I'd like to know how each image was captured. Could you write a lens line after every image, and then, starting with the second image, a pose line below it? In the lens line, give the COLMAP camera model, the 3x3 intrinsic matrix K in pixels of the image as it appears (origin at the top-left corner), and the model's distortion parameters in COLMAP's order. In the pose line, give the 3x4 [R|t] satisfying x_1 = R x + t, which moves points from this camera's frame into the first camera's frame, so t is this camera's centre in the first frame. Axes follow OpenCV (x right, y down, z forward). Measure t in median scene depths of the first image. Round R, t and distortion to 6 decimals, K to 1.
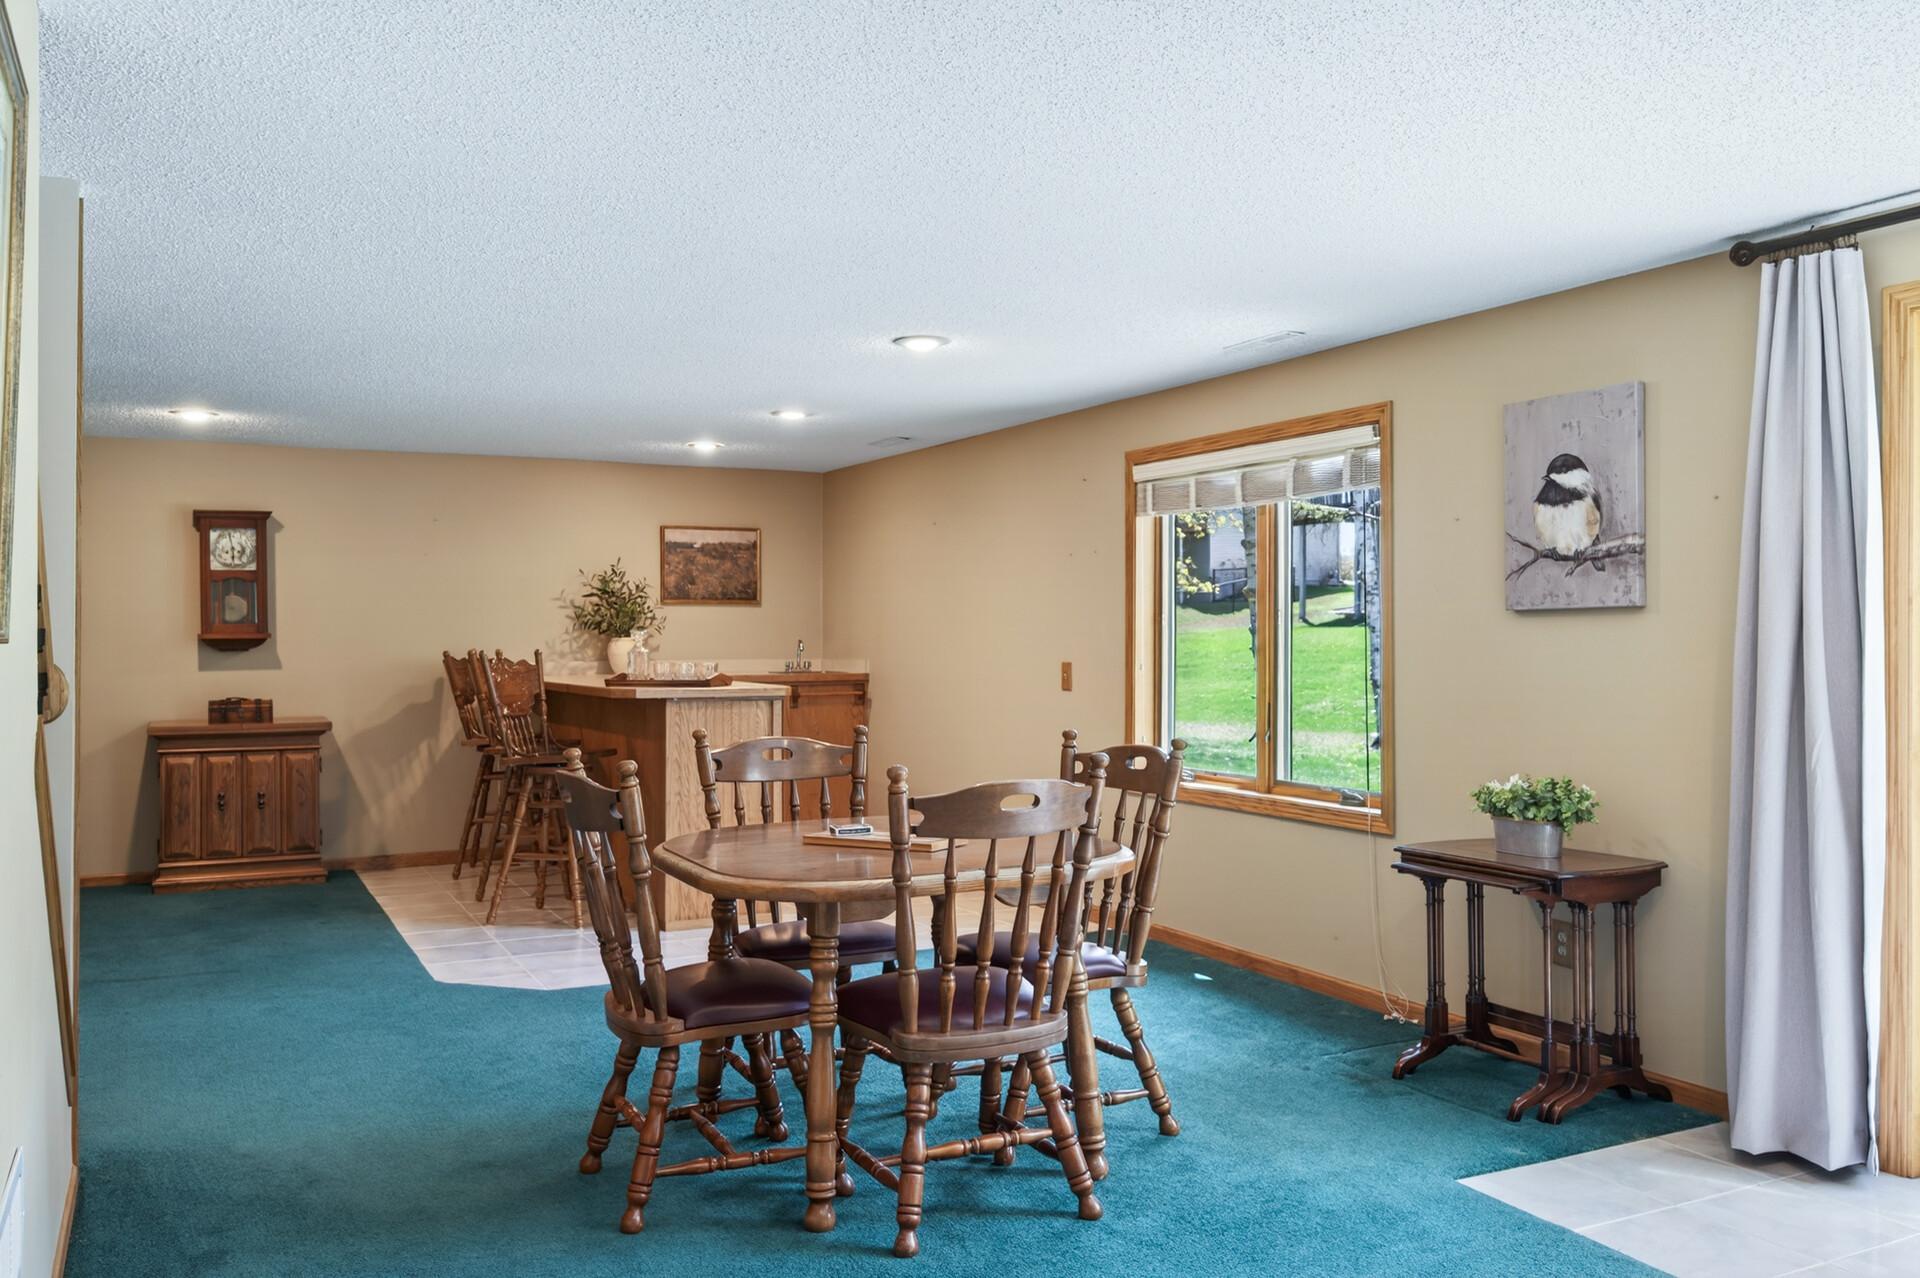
lens RADIAL K [[1534.1, 0, 960.0], [0, 1534.1, 639.0], [0, 0, 1]] dist [0.001644, 0.000139]
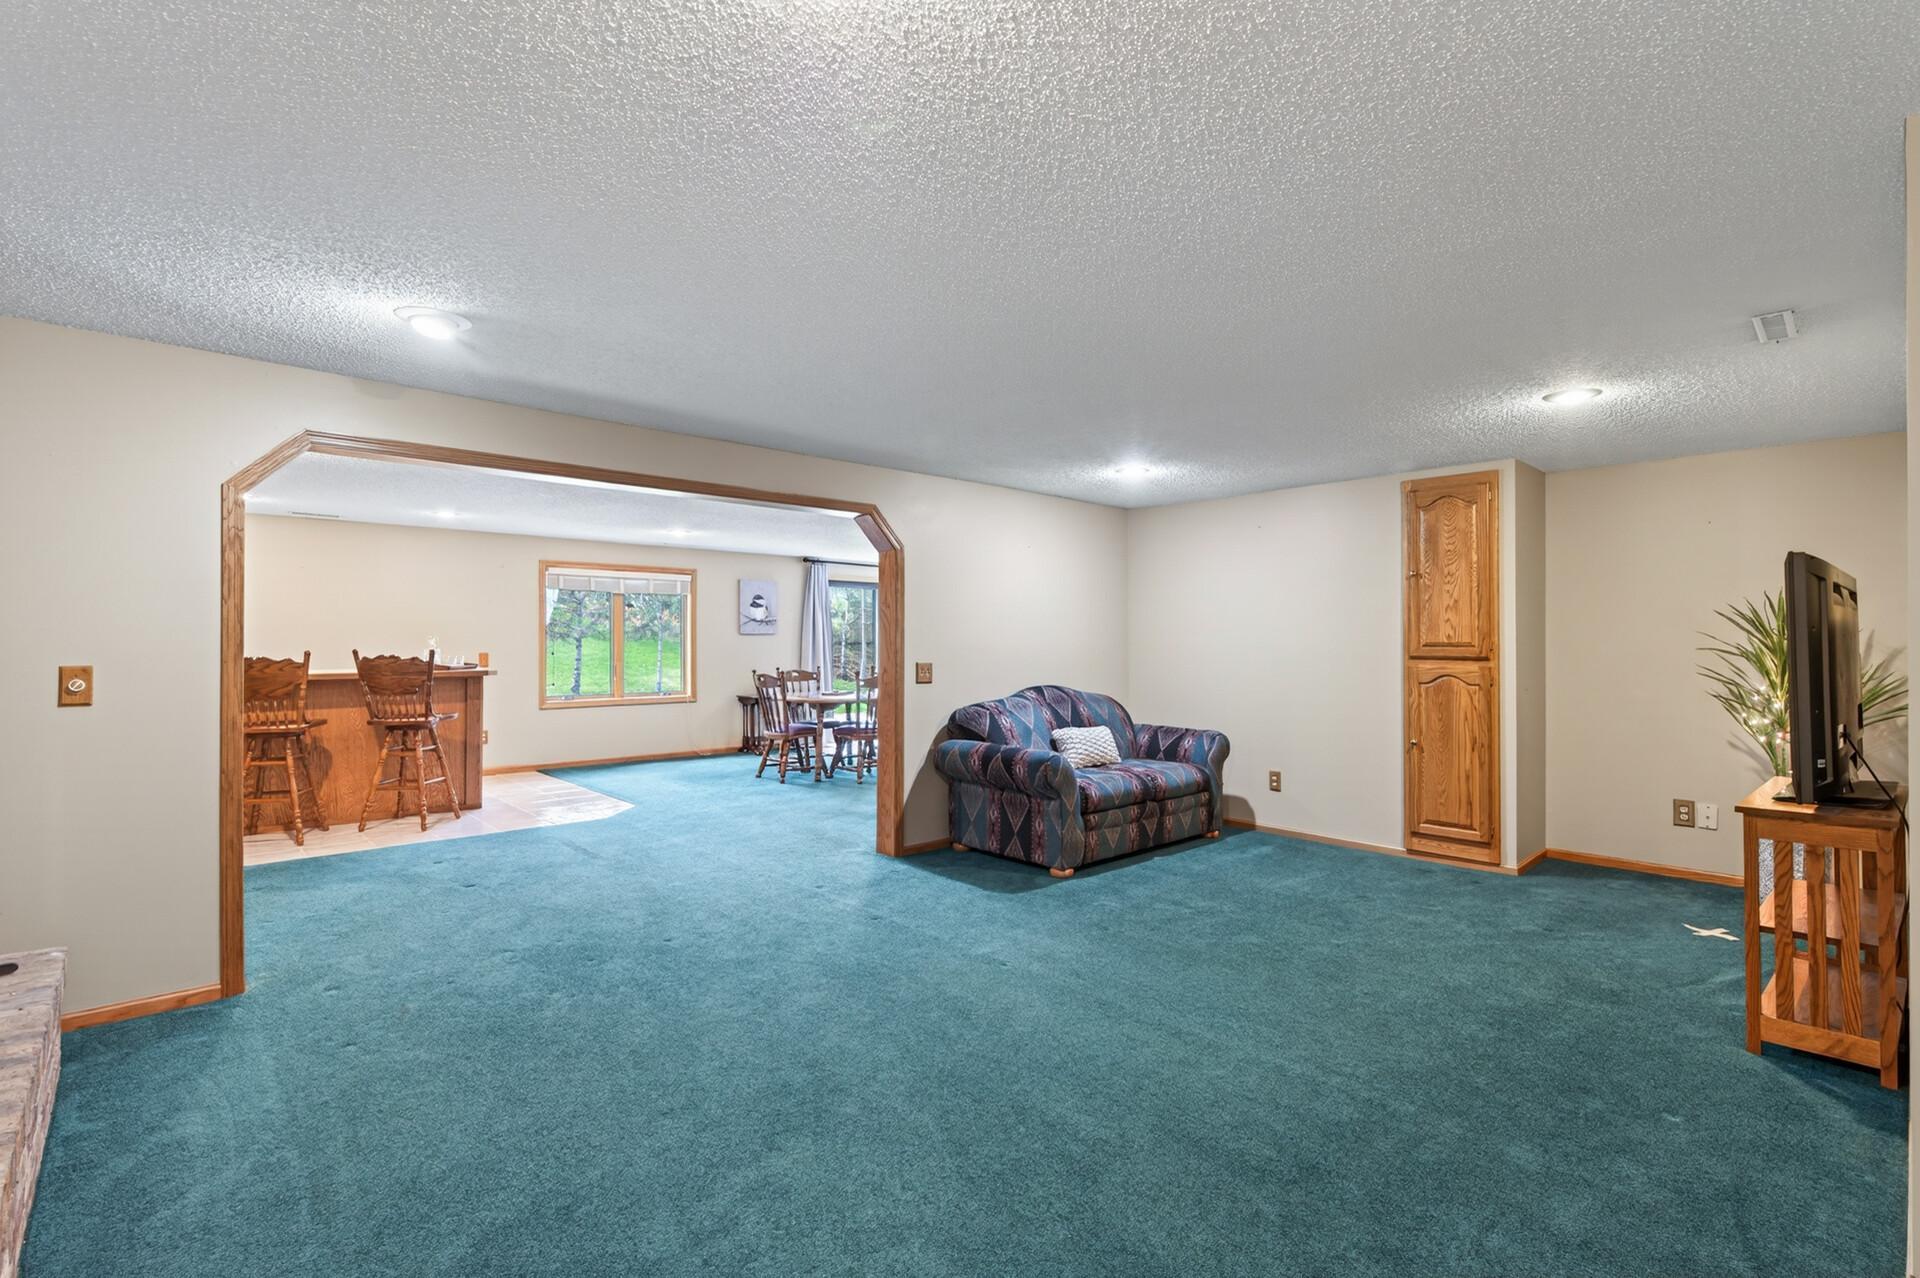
lens RADIAL K [[885.8, 0, 960.0], [0, 885.8, 639.0], [0, 0, 1]] dist [-0.003198, -0.000459]
pose [[-0.259720, 0.002932, 0.965680, -1.033427], [0.002283, 0.999994, -0.002422, -0.000110], [-0.965681, 0.001575, -0.259725, 0.578825]]
